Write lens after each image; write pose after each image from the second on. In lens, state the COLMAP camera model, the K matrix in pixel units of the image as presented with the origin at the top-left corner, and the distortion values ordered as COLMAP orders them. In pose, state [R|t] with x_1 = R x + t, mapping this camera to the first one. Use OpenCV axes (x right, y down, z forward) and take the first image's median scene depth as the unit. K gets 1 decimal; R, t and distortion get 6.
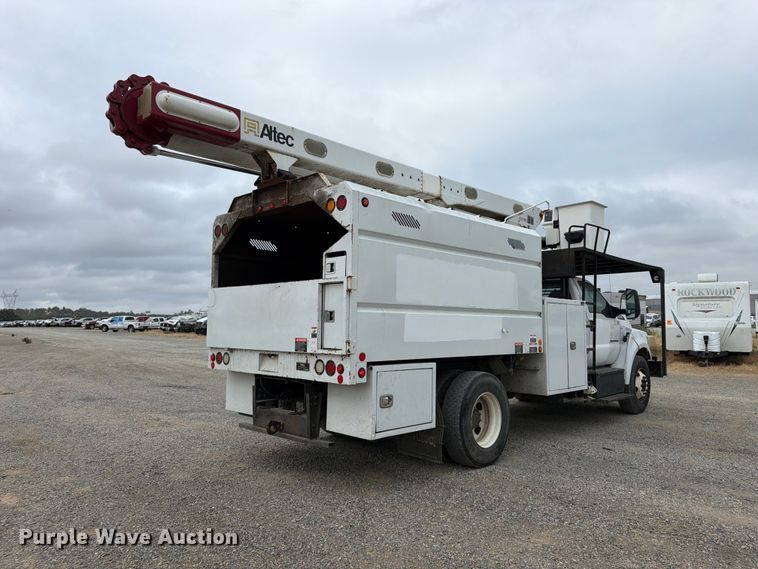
lens RADIAL K [[559.5, 0, 379.0], [0, 559.5, 284.5], [0, 0, 1]] dist [0.007757, -0.000843]
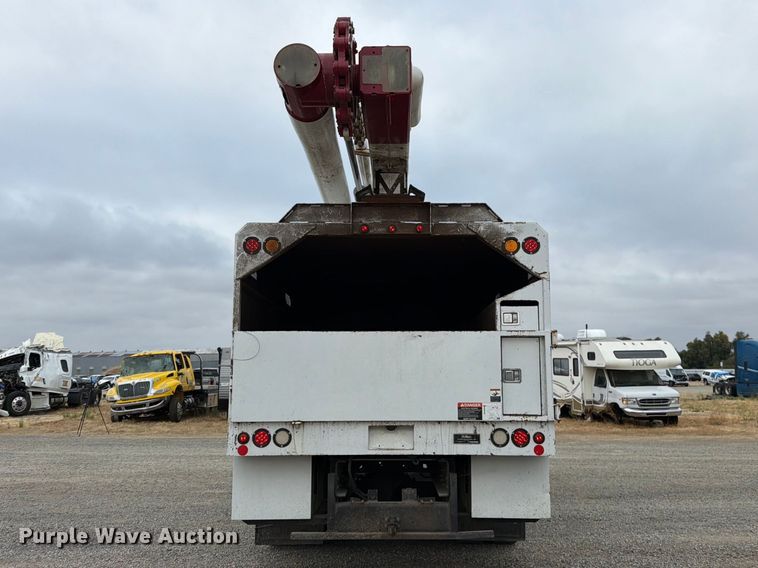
lens RADIAL K [[715.8, 0, 396.8], [0, 715.8, 295.8], [0, 0, 1]] dist [0.118877, -0.000767]
pose [[0.707733, 0.083874, 0.701483, -0.940350], [-0.047088, 0.996320, -0.071620, 0.021292], [-0.704909, 0.017656, 0.709078, 0.334251]]
